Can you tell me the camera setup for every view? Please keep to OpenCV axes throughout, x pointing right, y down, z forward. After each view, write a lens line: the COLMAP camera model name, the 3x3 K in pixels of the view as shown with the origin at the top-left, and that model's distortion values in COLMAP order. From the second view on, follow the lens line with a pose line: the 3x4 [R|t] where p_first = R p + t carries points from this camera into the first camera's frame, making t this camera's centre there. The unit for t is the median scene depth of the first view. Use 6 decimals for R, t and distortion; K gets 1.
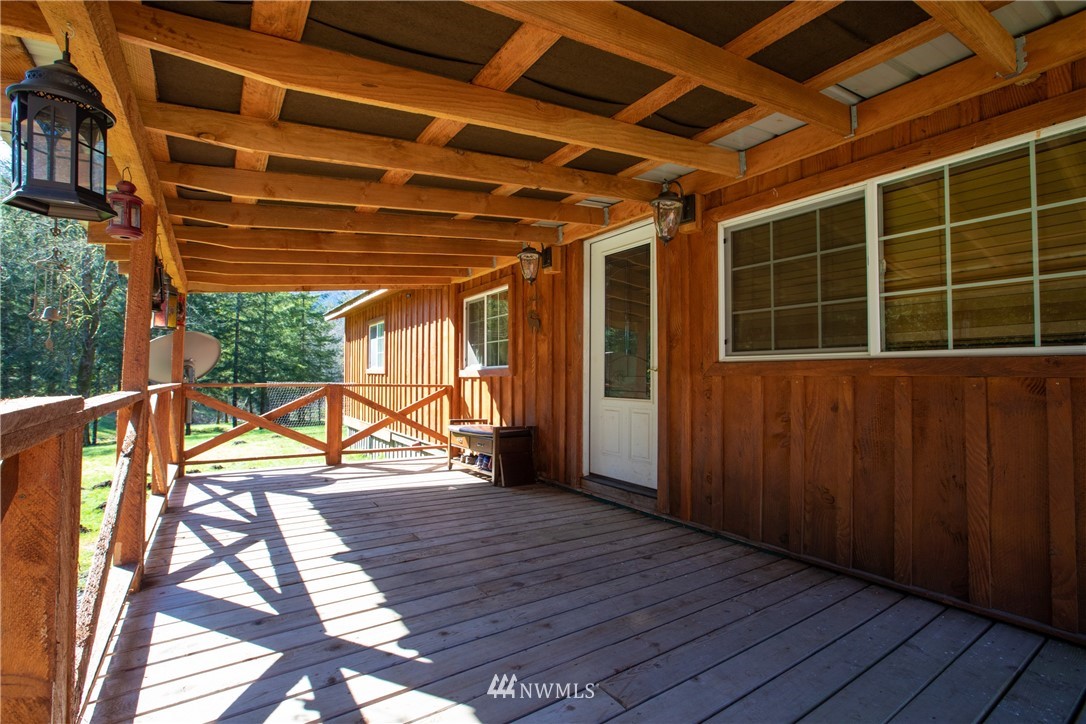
lens RADIAL K [[509.9, 0, 543.0], [0, 509.9, 362.0], [0, 0, 1]] dist [-0.001037, 0.000305]
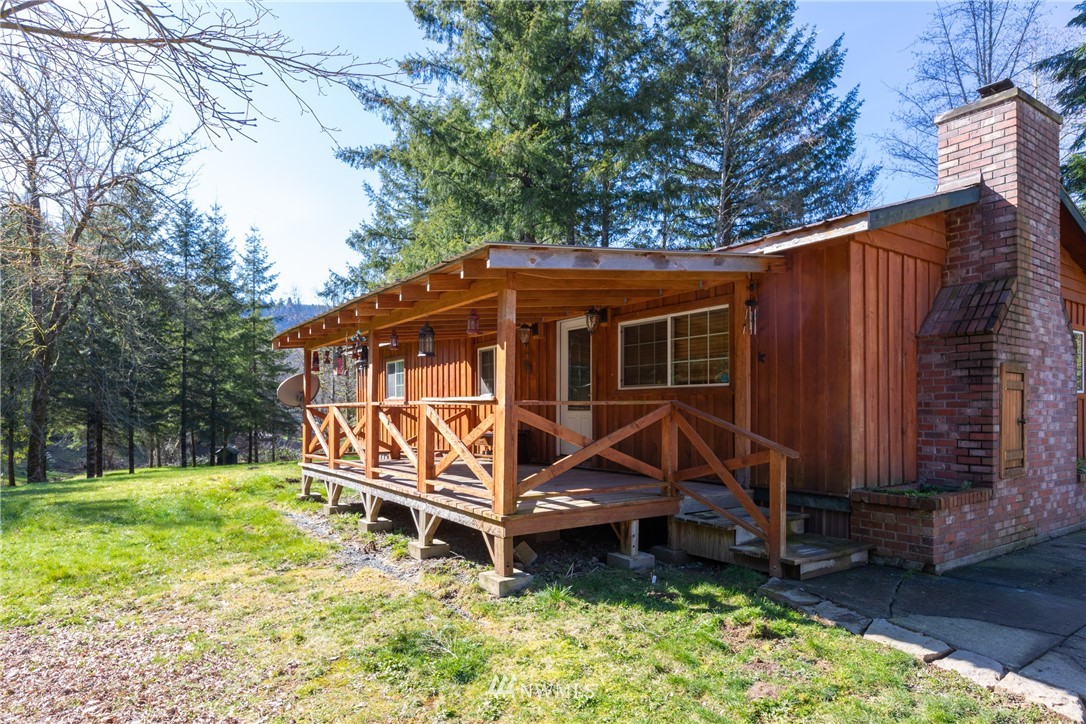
lens RADIAL K [[636.0, 0, 543.4], [0, 636.0, 410.8], [0, 0, 1]] dist [0.000890, 0.000228]
pose [[0.999707, -0.007003, 0.023152, -0.011457], [0.006370, 0.999607, 0.027313, 0.005943], [-0.023334, -0.027157, 0.999359, -0.831462]]
